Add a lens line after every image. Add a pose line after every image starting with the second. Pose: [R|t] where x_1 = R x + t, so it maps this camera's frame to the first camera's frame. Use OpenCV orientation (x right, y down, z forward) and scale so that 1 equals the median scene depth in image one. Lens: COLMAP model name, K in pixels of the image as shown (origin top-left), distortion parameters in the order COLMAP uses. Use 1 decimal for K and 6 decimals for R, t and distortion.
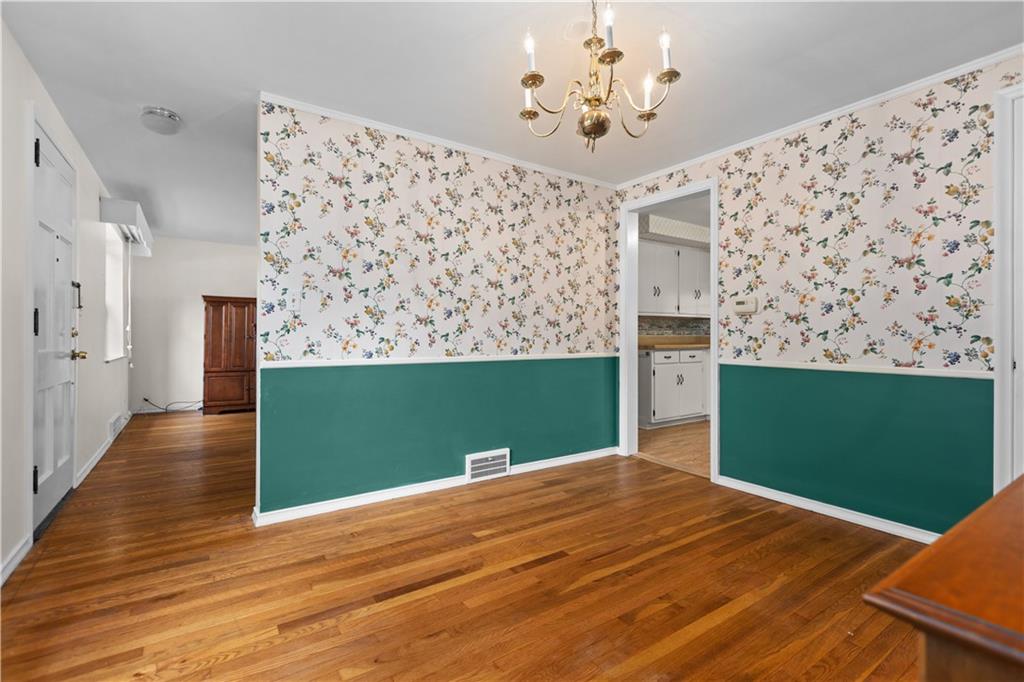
lens RADIAL K [[464.2, 0, 515.6], [0, 464.2, 337.9], [0, 0, 1]] dist [0.000185, 0.001177]
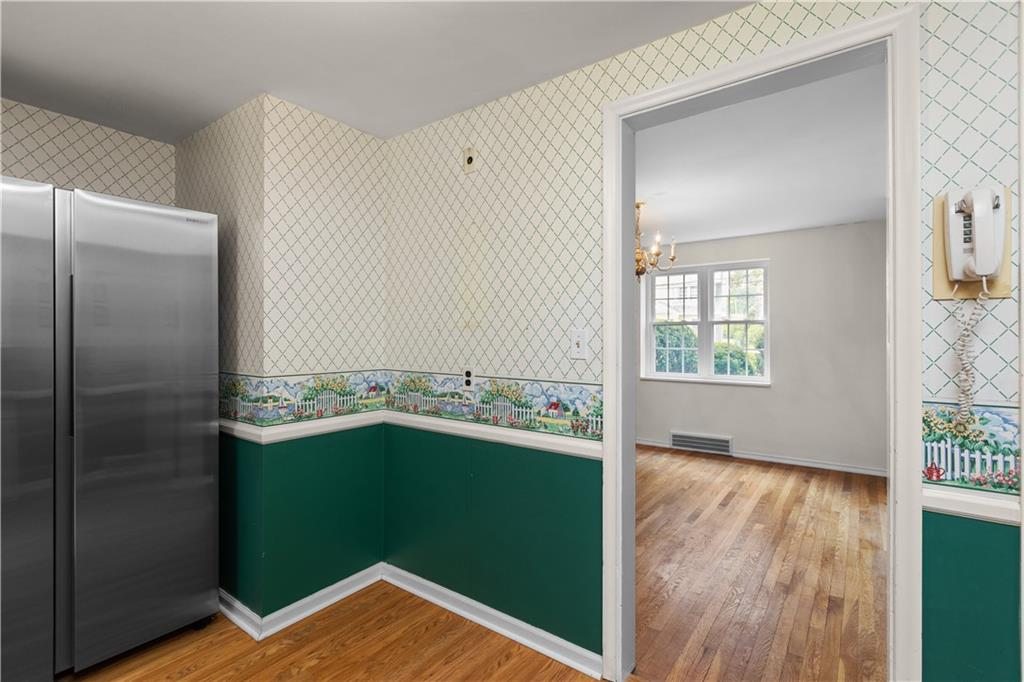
lens RADIAL K [[464.2, 0, 519.3], [0, 464.2, 339.4], [0, 0, 1]] dist [0.000185, 0.001177]
pose [[-0.945410, 0.000160, -0.325884, 0.932182], [-0.000782, 0.999996, 0.002760, -0.098198], [0.325883, 0.002864, -0.945406, 1.902669]]
